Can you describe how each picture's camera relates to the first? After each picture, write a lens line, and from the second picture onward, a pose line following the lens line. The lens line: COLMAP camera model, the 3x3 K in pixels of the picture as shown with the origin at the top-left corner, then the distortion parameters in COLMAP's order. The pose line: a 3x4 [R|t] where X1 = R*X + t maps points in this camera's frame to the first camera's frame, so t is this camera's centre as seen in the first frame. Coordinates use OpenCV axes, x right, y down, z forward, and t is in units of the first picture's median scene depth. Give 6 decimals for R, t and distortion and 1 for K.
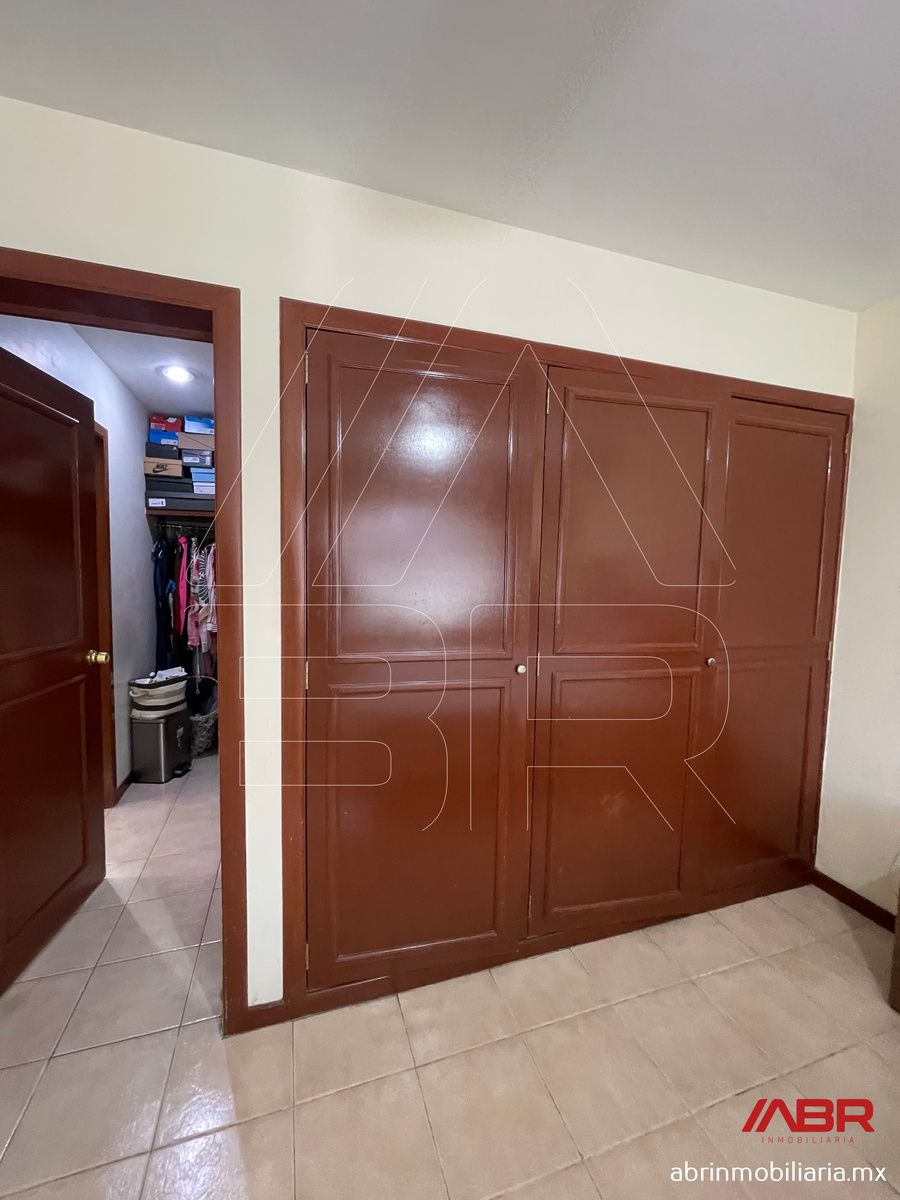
lens RADIAL K [[483.5, 0, 446.6], [0, 483.5, 601.1], [0, 0, 1]] dist [0.000215, 0.000605]
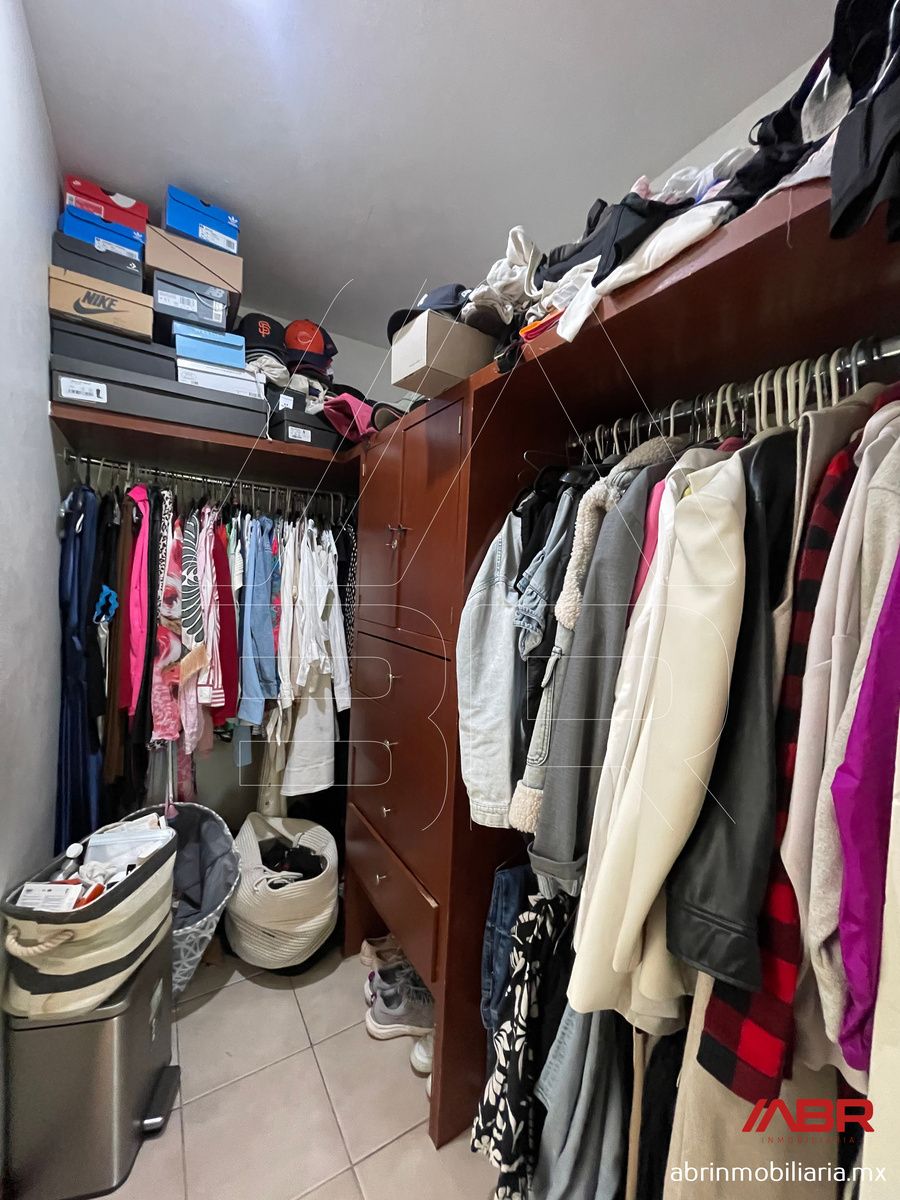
lens RADIAL K [[488.4, 0, 455.1], [0, 488.4, 601.3], [0, 0, 1]] dist [0.001314, 0.000383]
pose [[0.972643, 0.016827, 0.231696, -0.375796], [-0.015106, 0.999844, -0.009202, -0.031183], [-0.231814, 0.005450, 0.972745, 0.518386]]
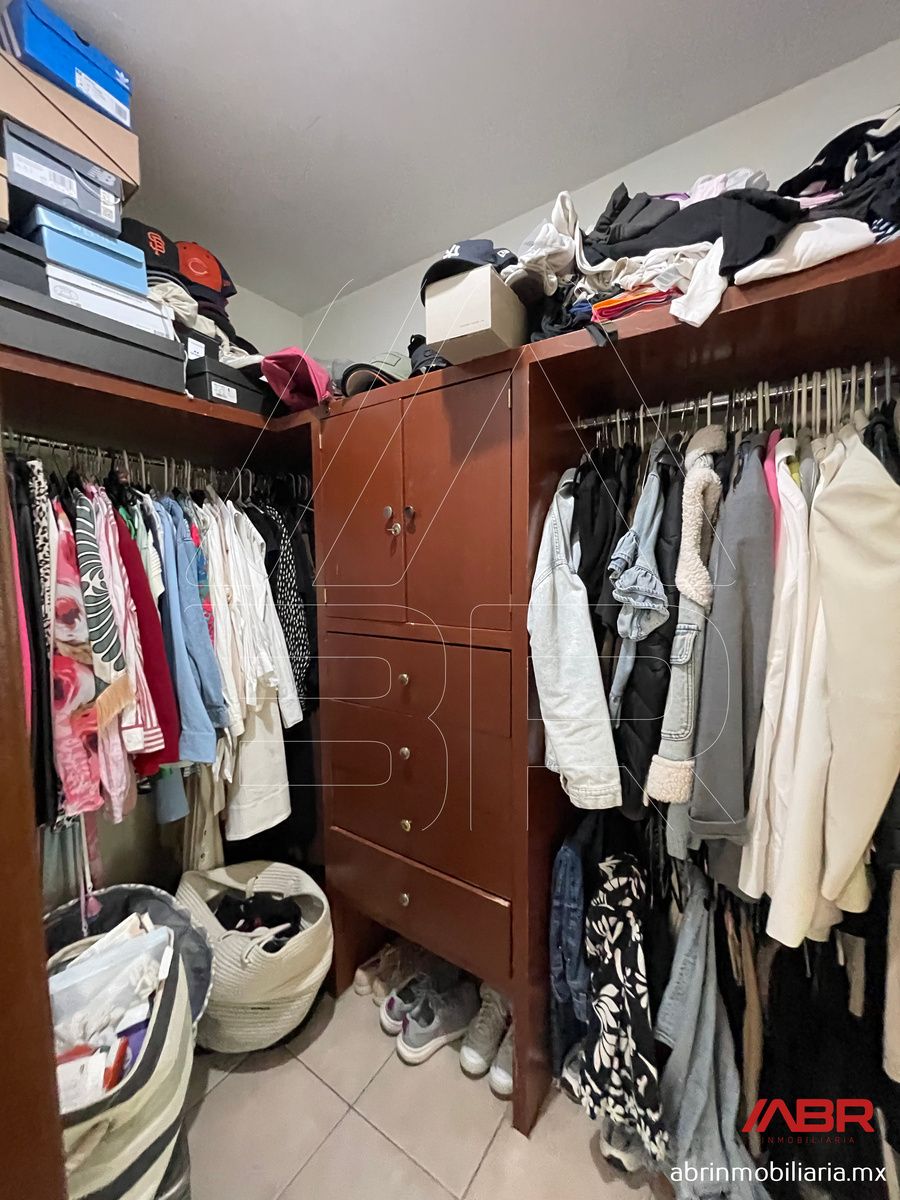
lens RADIAL K [[483.5, 0, 446.6], [0, 483.5, 601.1], [0, 0, 1]] dist [0.000215, 0.000605]
pose [[0.794771, -0.074771, 0.602286, -0.515770], [0.060734, 0.997199, 0.043653, -0.041666], [-0.603863, 0.001885, 0.797086, 0.615650]]
